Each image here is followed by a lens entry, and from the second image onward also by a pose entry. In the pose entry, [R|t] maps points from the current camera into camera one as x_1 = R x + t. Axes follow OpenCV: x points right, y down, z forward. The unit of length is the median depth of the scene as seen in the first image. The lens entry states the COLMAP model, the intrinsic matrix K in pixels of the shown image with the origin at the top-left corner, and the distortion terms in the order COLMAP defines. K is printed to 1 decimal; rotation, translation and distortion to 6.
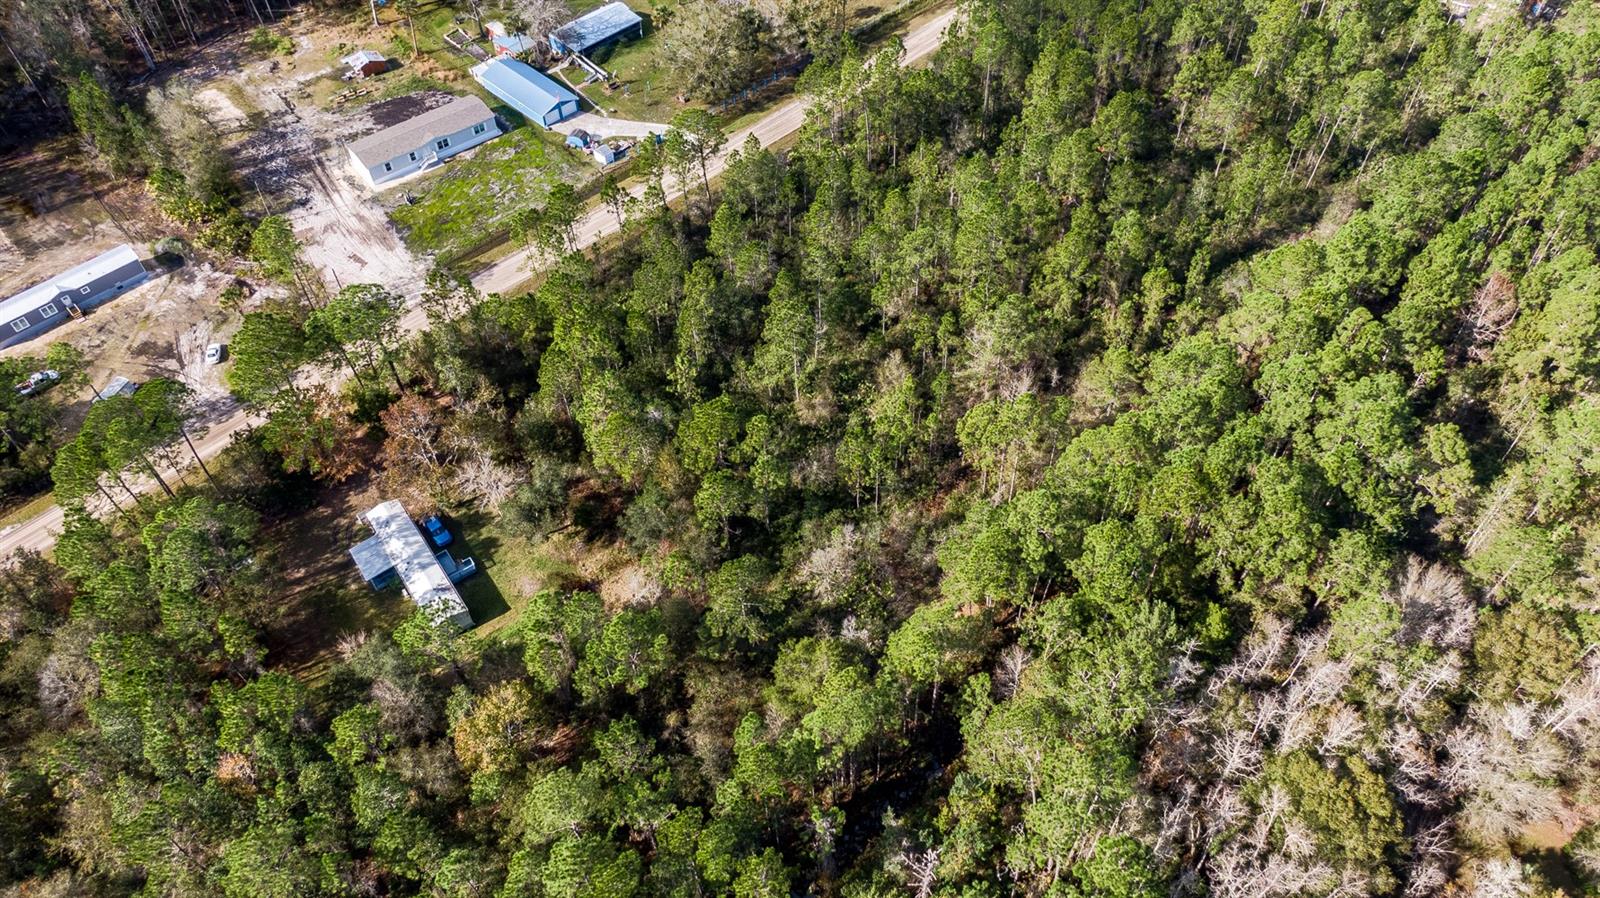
lens RADIAL K [[1133.3, 0, 791.4], [0, 1133.3, 449.0], [0, 0, 1]] dist [0.012125, -0.024505]
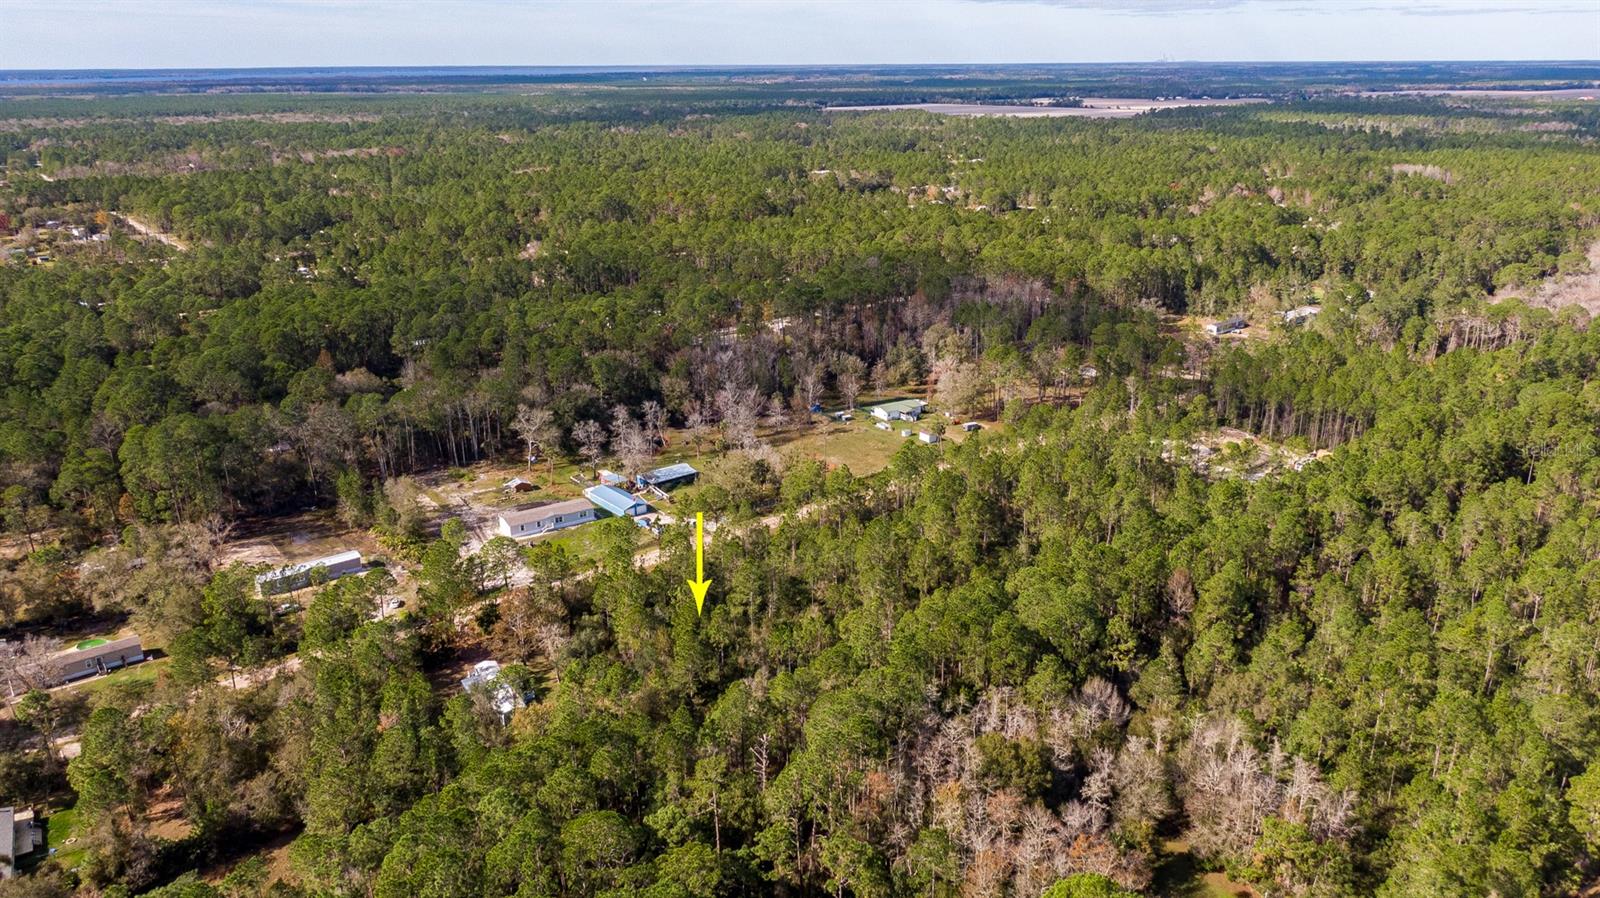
lens RADIAL K [[1133.3, 0, 807.6], [0, 1133.3, 456.3], [0, 0, 1]] dist [0.012125, -0.024505]
pose [[0.996284, 0.044165, -0.073945, 0.145601], [-0.075821, 0.857004, -0.509702, 0.420260], [0.040860, 0.513414, 0.857167, -0.369718]]
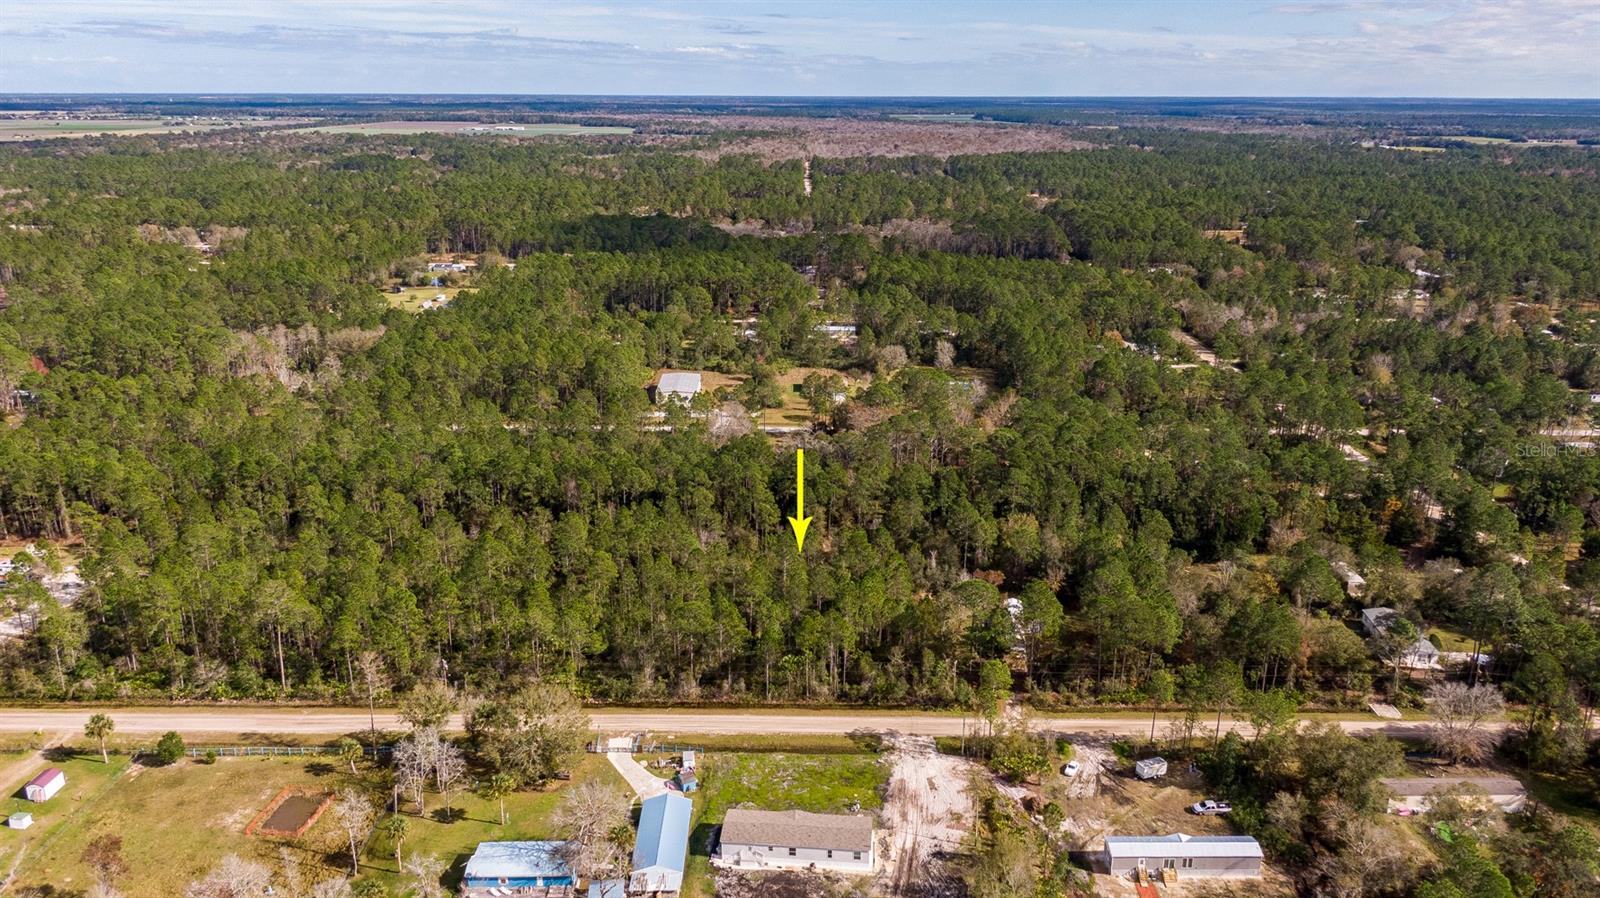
lens RADIAL K [[1133.3, 0, 800.2], [0, 1133.3, 449.2], [0, 0, 1]] dist [0.012125, -0.024505]
pose [[-0.719824, -0.187228, 0.668431, -0.883557], [0.536061, 0.461843, 0.706639, -1.072367], [-0.441013, 0.866975, -0.232080, 0.929021]]
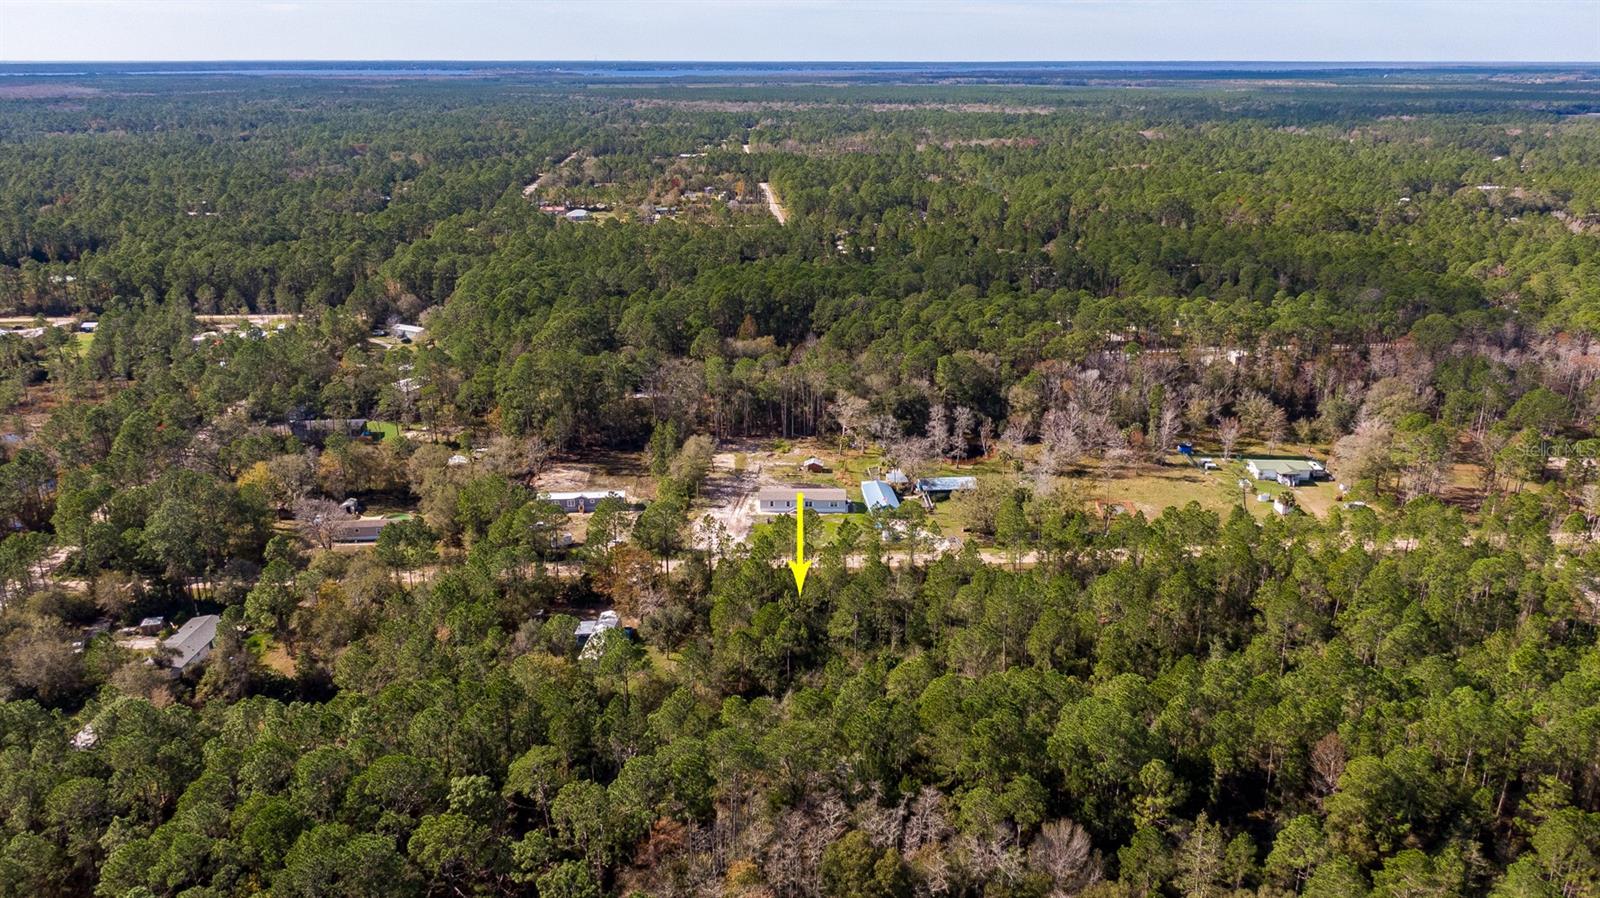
lens RADIAL K [[1133.3, 0, 802.6], [0, 1133.3, 449.3], [0, 0, 1]] dist [0.012125, -0.024505]
pose [[0.775067, 0.224382, -0.590698, 0.595782], [-0.493828, 0.798315, -0.344714, 0.217730], [0.394215, 0.558879, 0.729553, -0.205047]]
